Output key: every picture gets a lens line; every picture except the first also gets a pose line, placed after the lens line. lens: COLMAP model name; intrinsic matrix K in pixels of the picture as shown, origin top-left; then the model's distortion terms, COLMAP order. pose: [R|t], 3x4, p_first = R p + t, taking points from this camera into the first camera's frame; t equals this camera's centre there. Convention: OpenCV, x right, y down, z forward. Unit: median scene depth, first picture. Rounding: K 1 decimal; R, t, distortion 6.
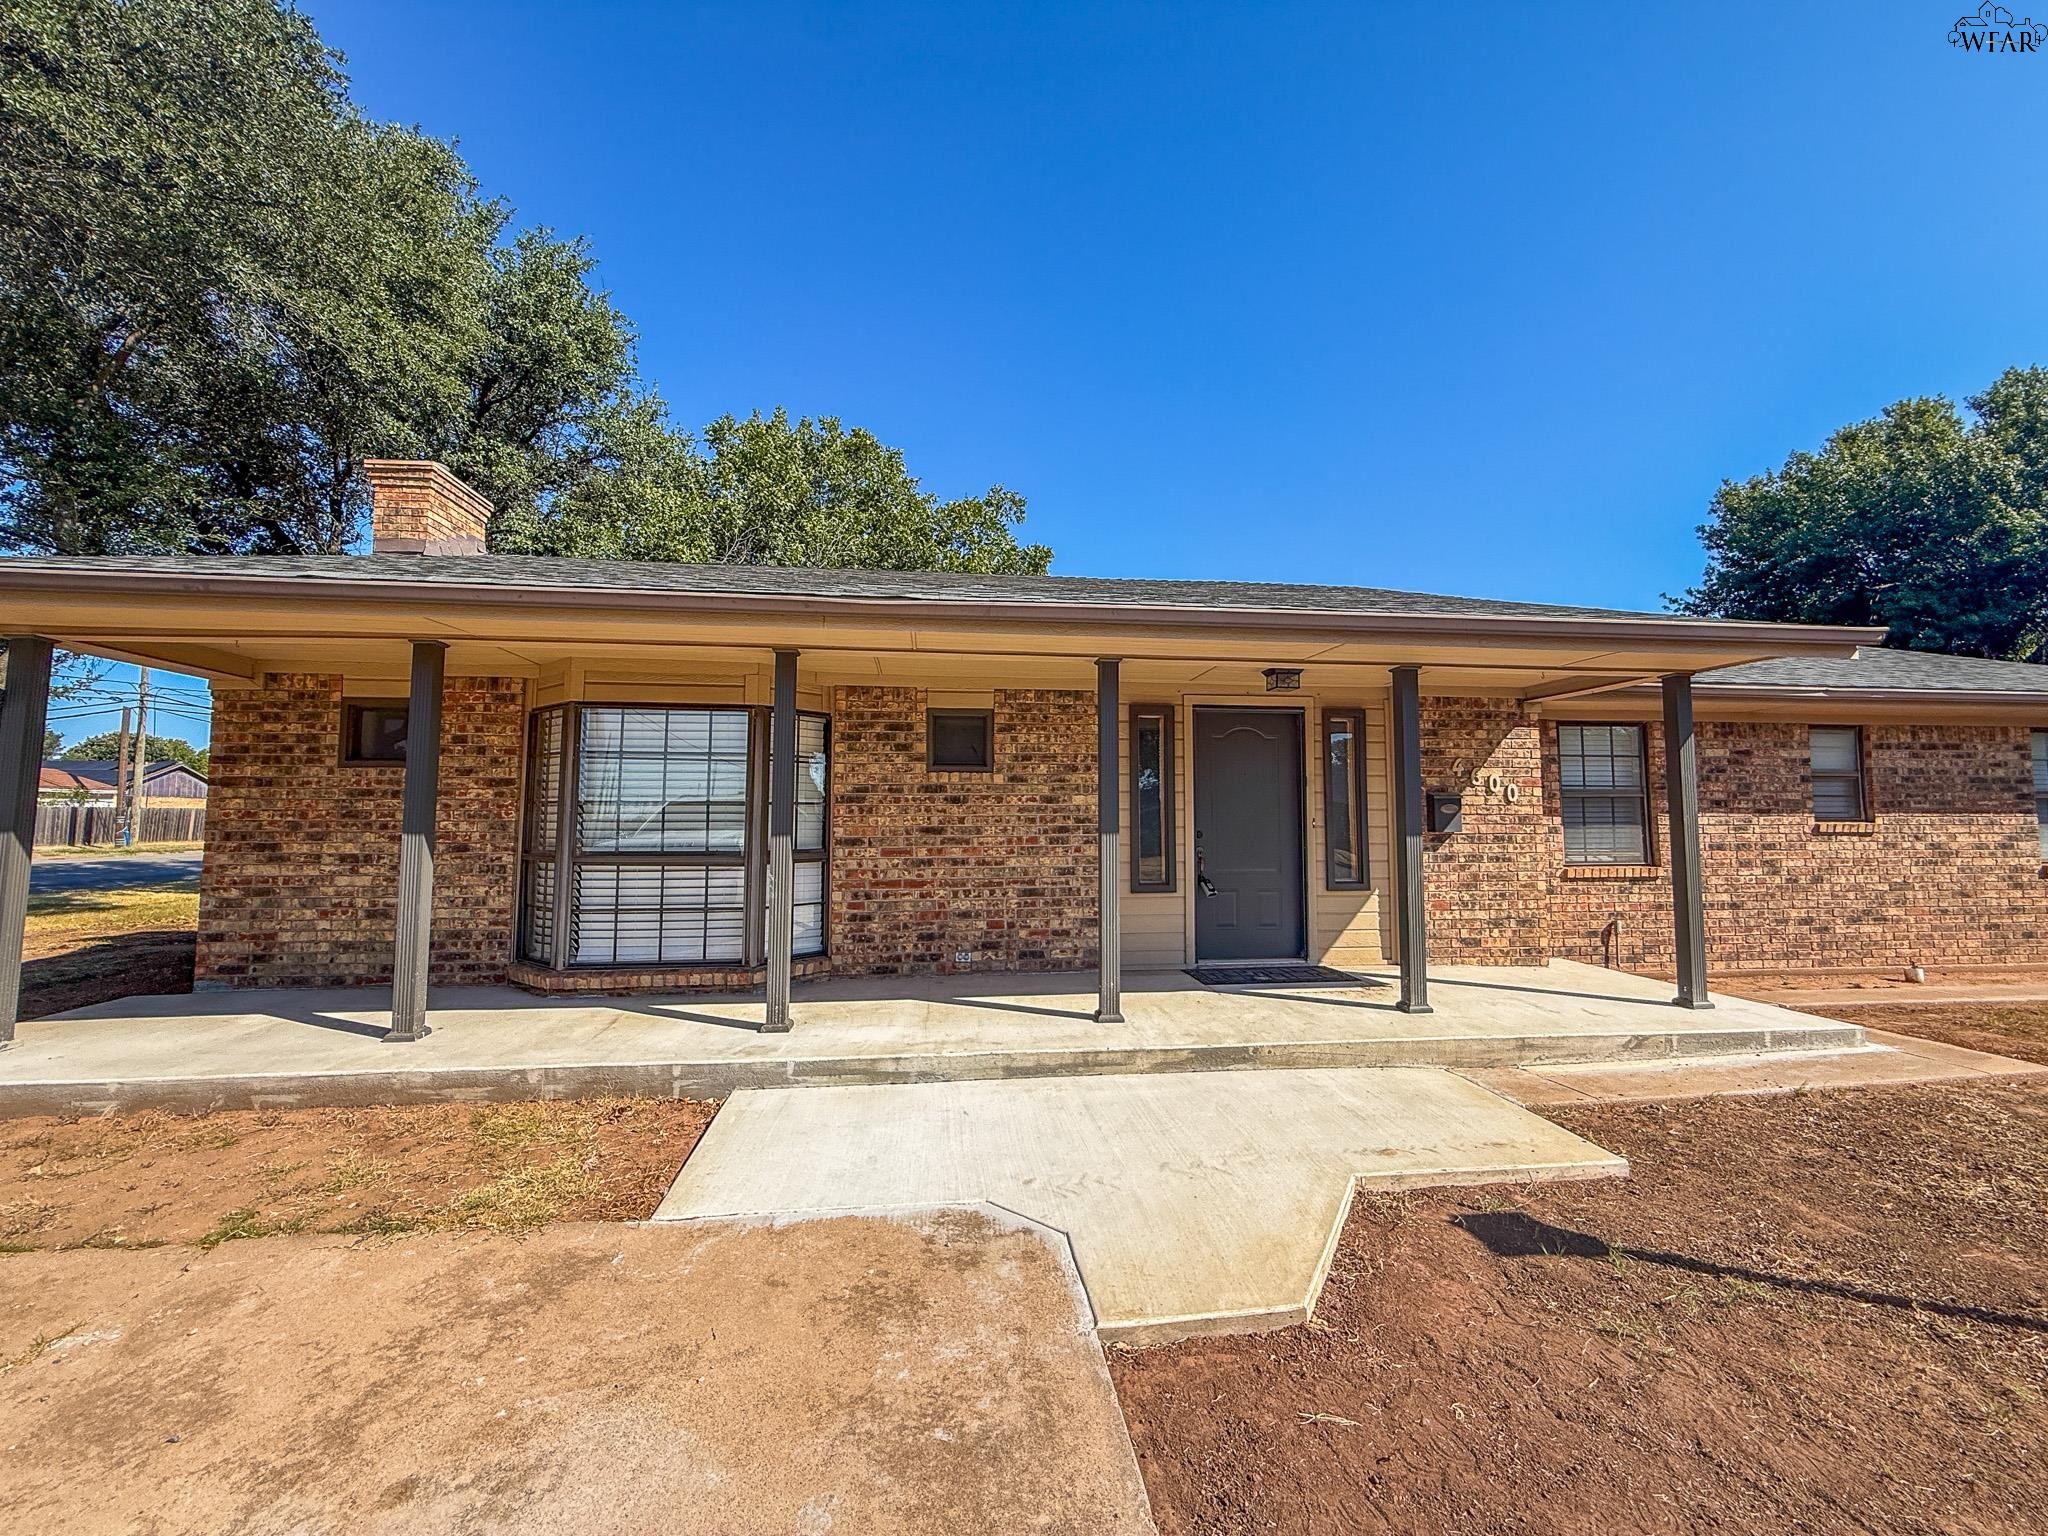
lens RADIAL K [[821.7, 0, 1023.7], [0, 821.7, 765.4], [0, 0, 1]] dist [0.001633, -0.000101]
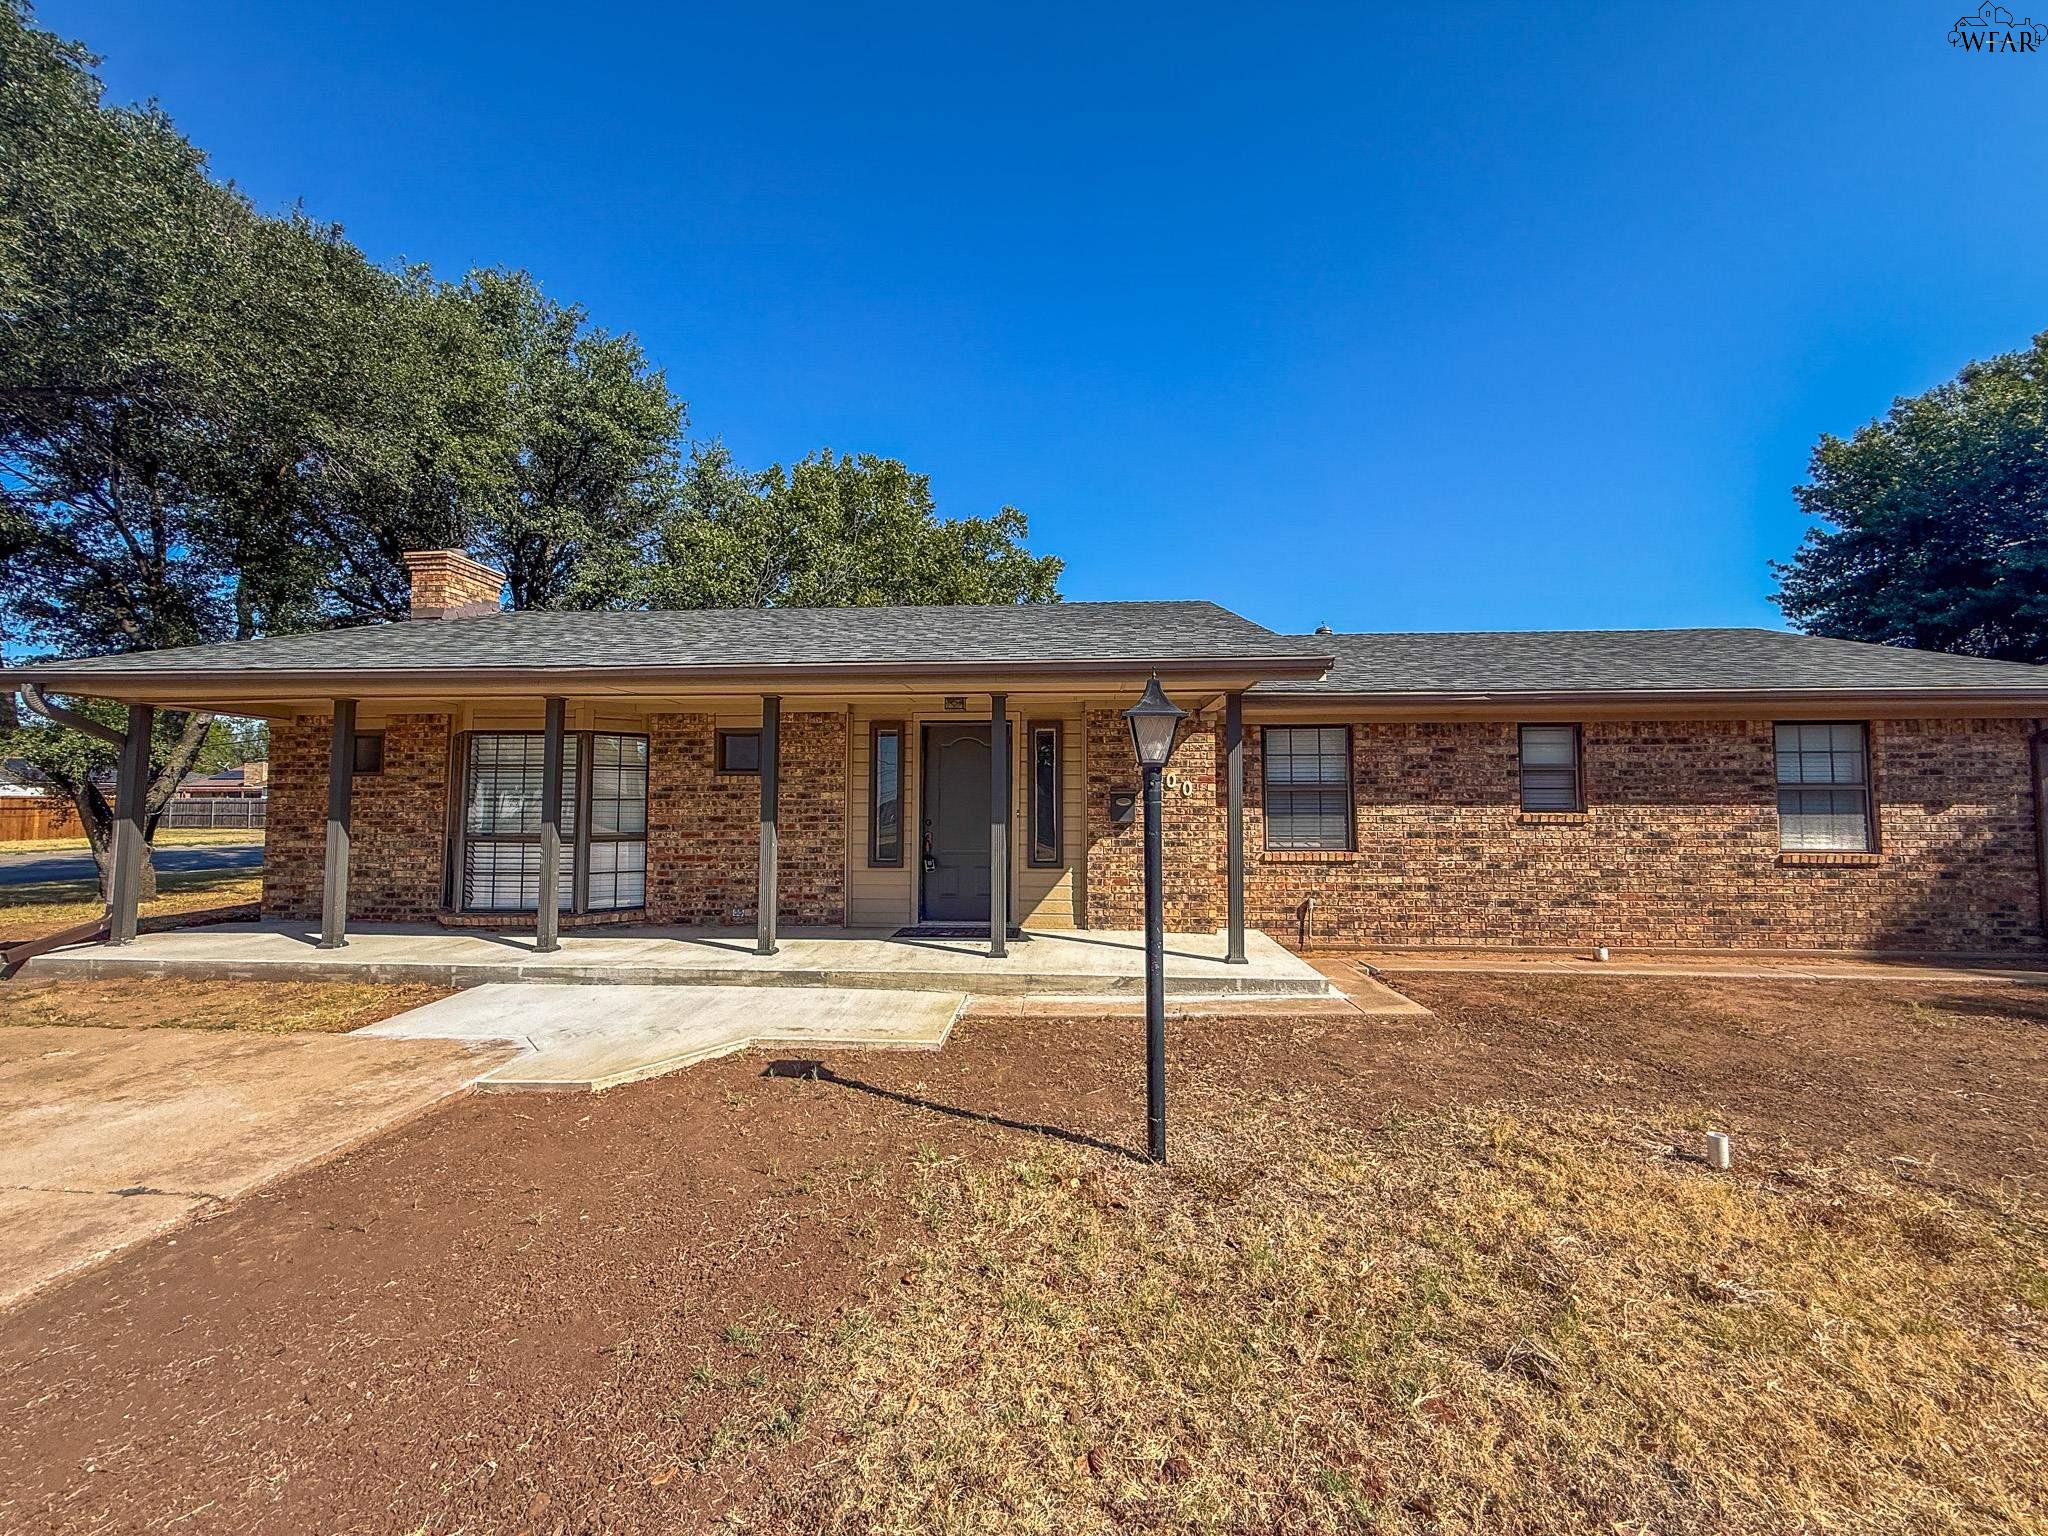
lens RADIAL K [[821.7, 0, 1025.8], [0, 821.7, 764.2], [0, 0, 1]] dist [0.001633, -0.000101]
pose [[0.982298, -0.010708, -0.187020, 0.625253], [0.012784, 0.999869, 0.009902, -0.017550], [0.186889, -0.012118, 0.982306, -0.226837]]
